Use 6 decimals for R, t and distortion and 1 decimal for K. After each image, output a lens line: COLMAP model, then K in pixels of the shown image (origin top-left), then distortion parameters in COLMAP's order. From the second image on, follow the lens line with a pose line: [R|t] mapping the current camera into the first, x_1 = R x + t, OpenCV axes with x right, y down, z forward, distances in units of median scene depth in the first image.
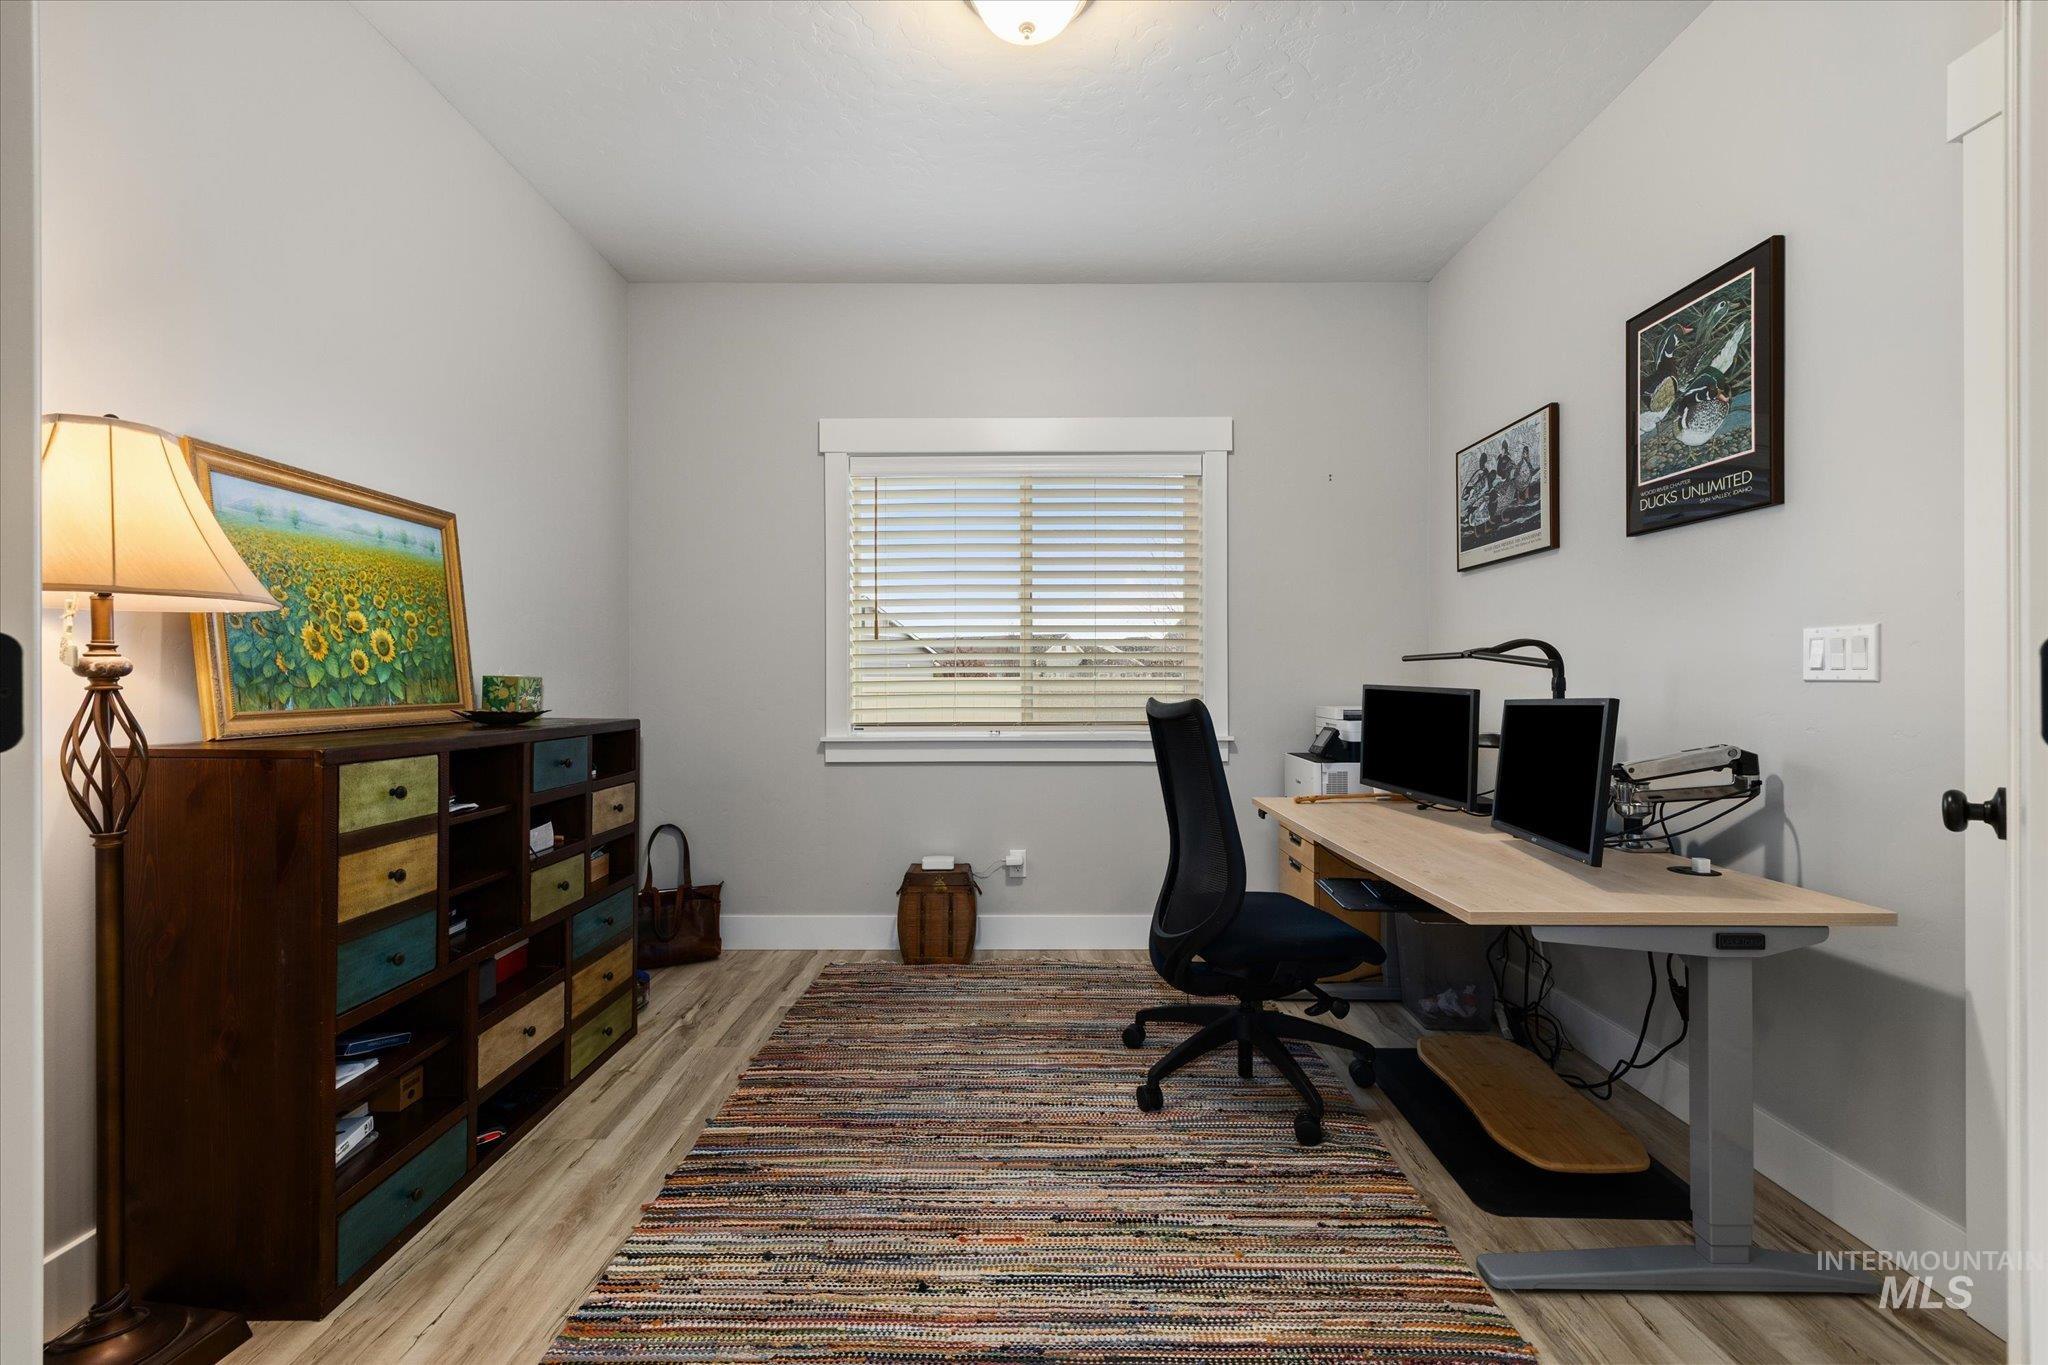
lens RADIAL K [[853.4, 0, 1023.0], [0, 853.4, 680.5], [0, 0, 1]] dist [-0.001505, -0.000279]
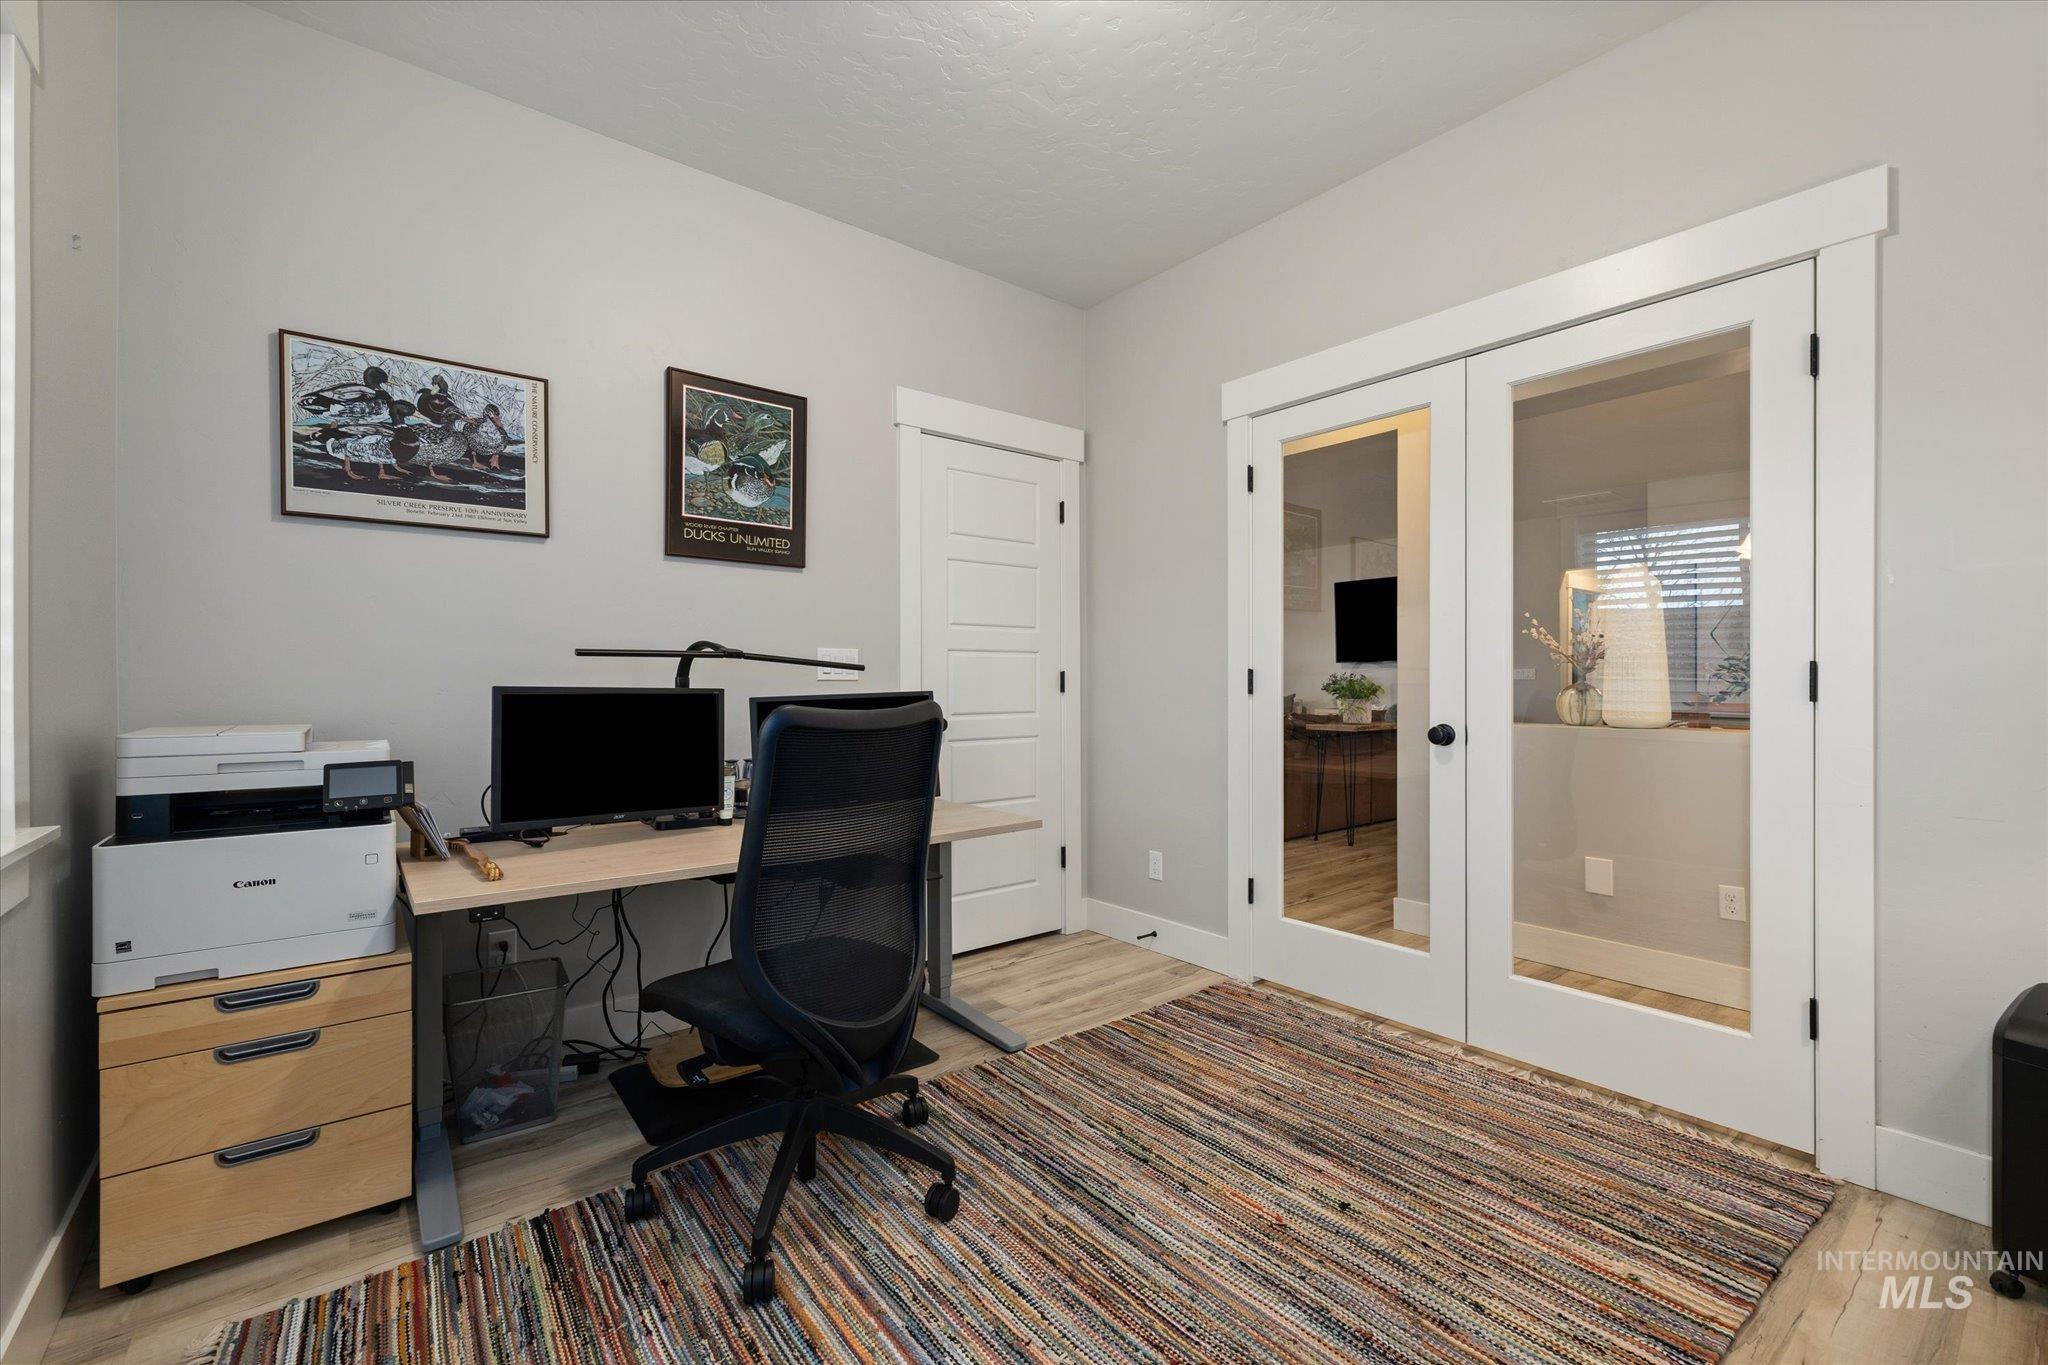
lens RADIAL K [[853.4, 0, 1028.0], [0, 853.4, 681.8], [0, 0, 1]] dist [-0.001505, -0.000279]
pose [[-0.623705, -0.000457, 0.781660, -0.569177], [0.001878, 0.999996, 0.002083, 0.000753], [-0.781657, 0.002767, -0.623702, 1.554526]]
